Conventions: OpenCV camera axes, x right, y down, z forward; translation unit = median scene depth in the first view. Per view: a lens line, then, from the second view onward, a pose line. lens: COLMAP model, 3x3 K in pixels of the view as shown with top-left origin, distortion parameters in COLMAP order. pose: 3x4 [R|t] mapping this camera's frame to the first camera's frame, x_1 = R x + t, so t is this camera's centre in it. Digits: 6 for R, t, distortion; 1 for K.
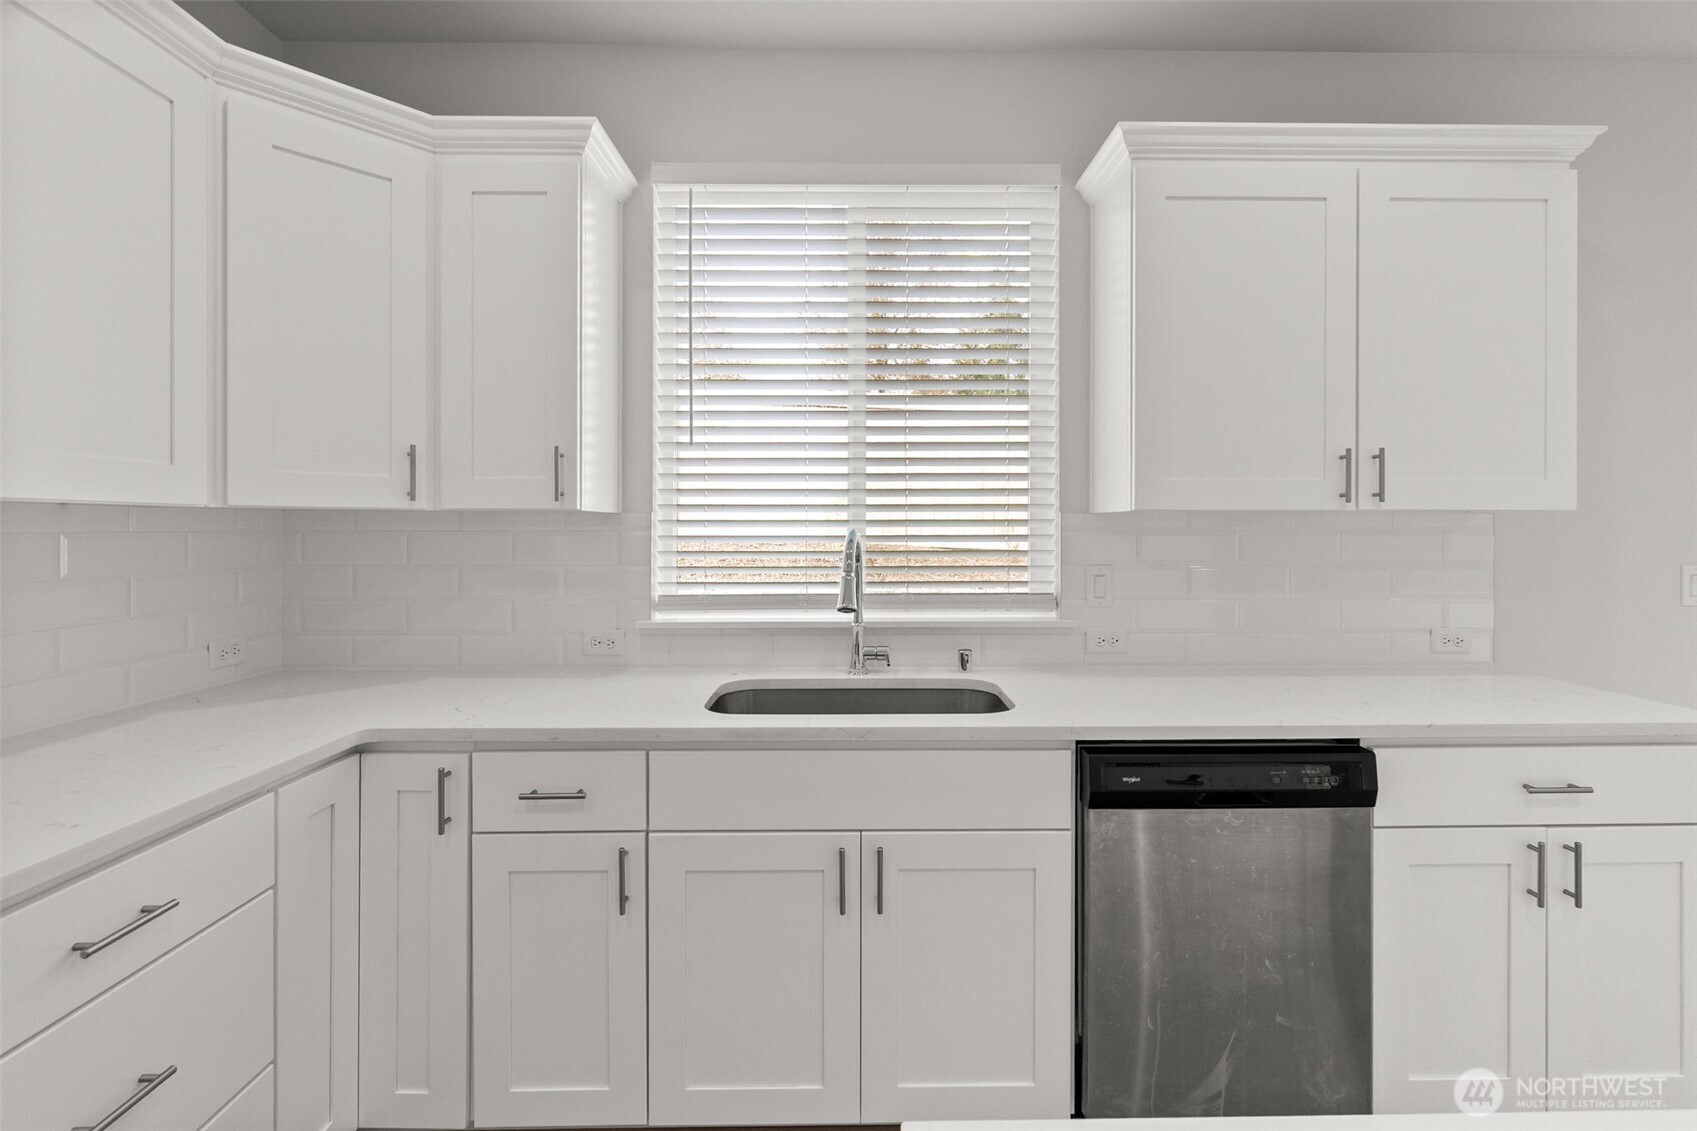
lens RADIAL K [[755.9, 0, 866.5], [0, 755.9, 528.8], [0, 0, 1]] dist [-0.001867, -0.000133]
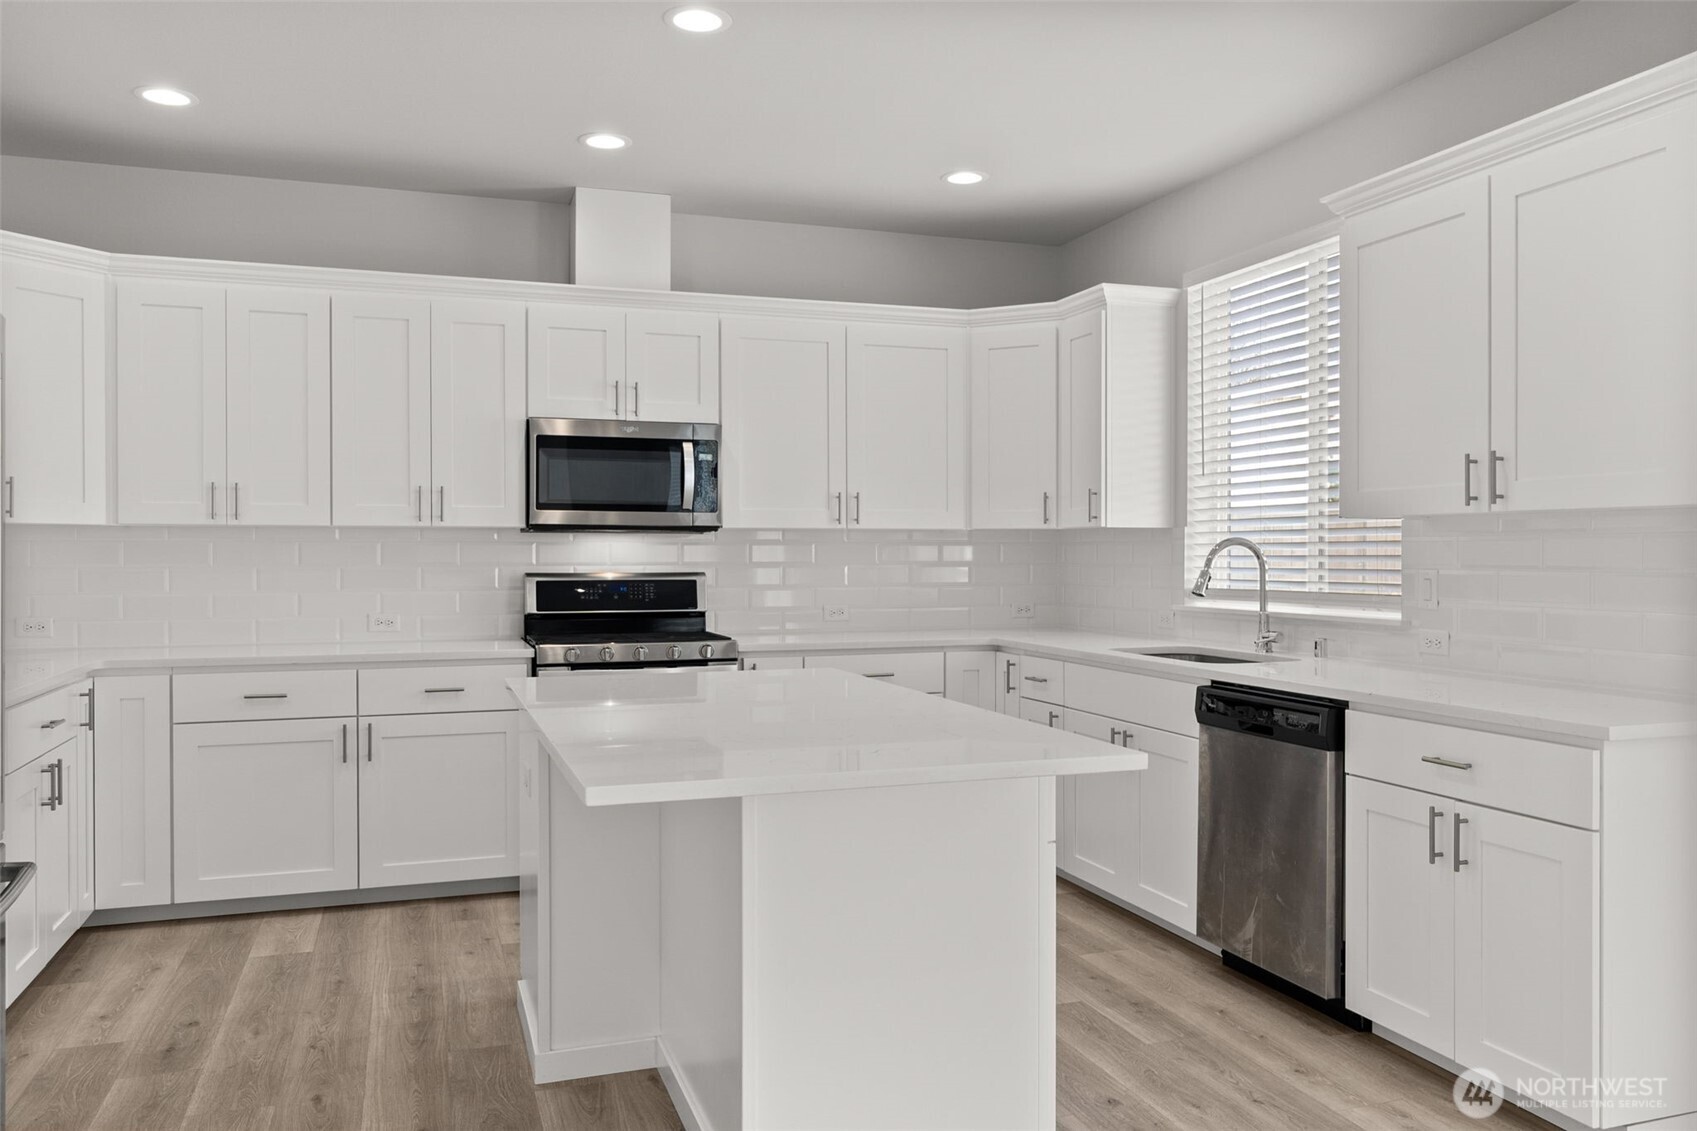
lens RADIAL K [[1234.8, 0, 848.5], [0, 1234.8, 565.5], [0, 0, 1]] dist [0.000714, -0.000151]
pose [[0.309063, 0.009441, -0.950995, 1.969862], [0.000391, 0.999949, 0.010054, 0.030915], [0.951042, -0.003479, 0.309043, -0.329576]]
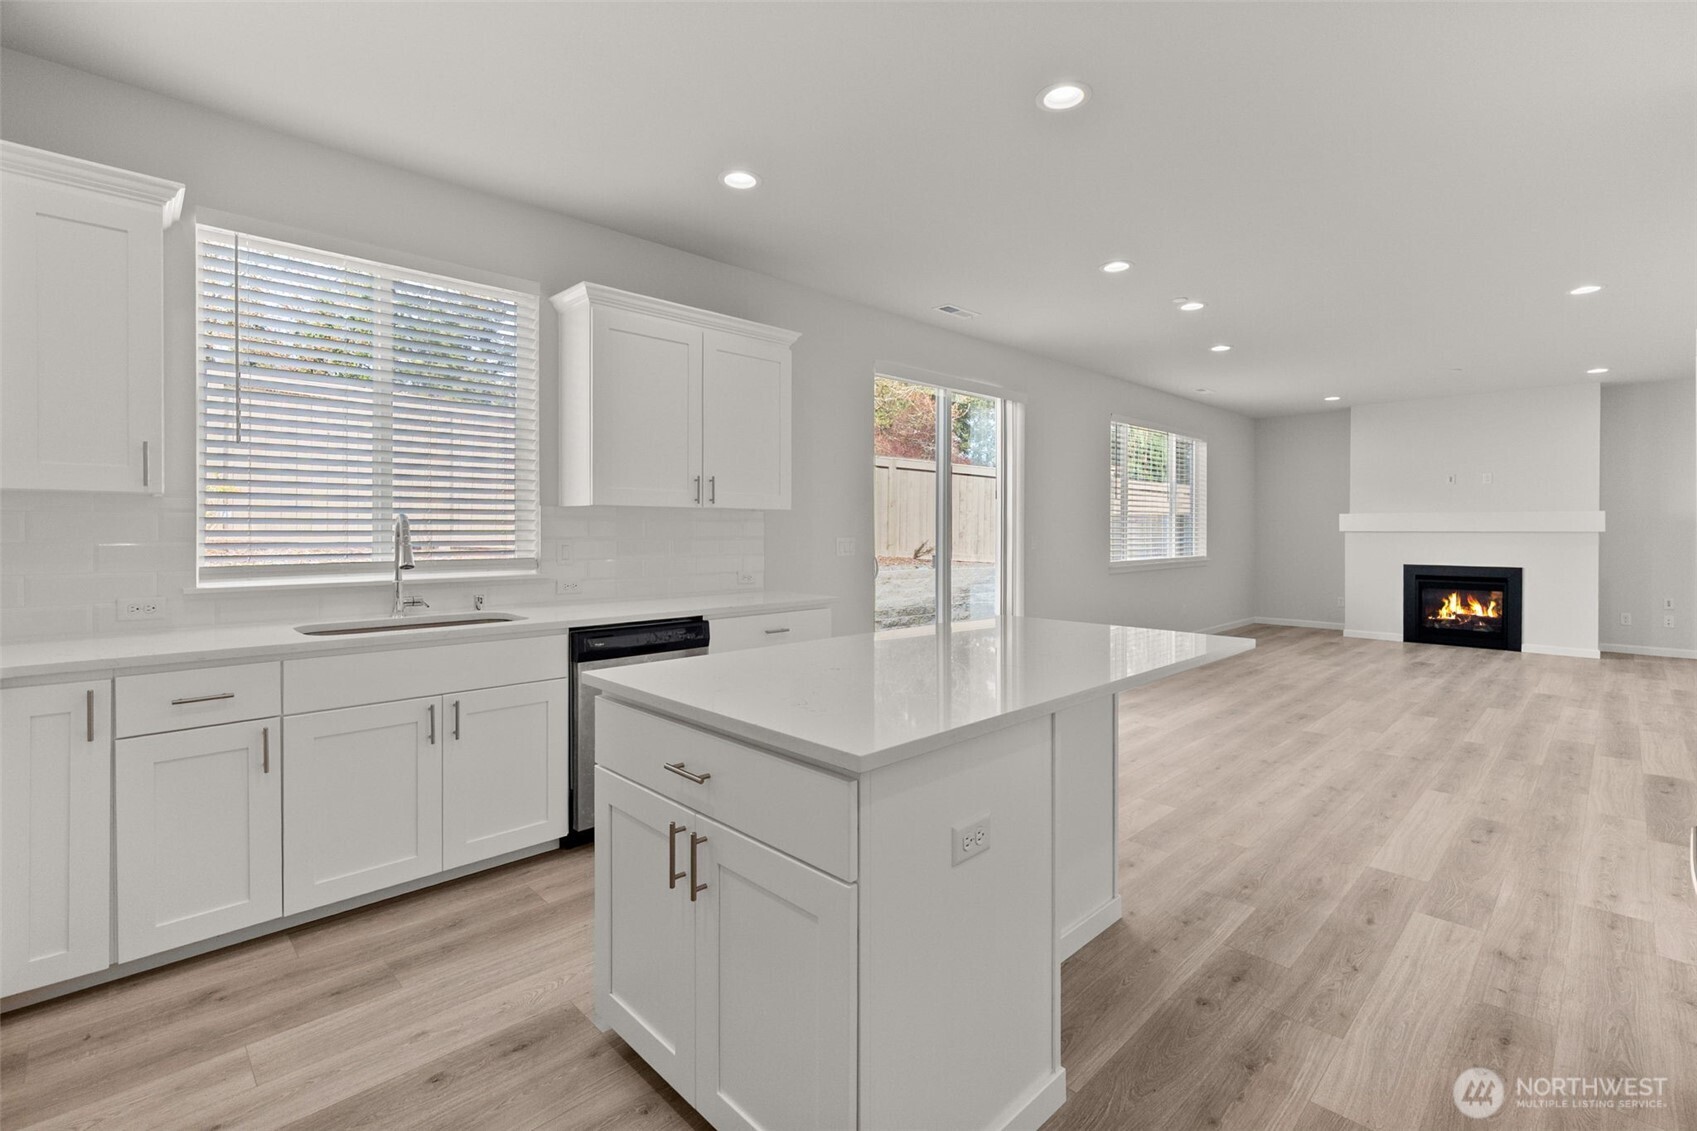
lens RADIAL K [[767.4, 0, 853.6], [0, 767.4, 532.6], [0, 0, 1]] dist [0.000067, 0.000143]
pose [[0.726965, -0.000581, 0.686674, -0.426587], [-0.001235, 0.999997, 0.002154, 0.035237], [-0.686673, -0.002414, 0.726962, -0.706382]]
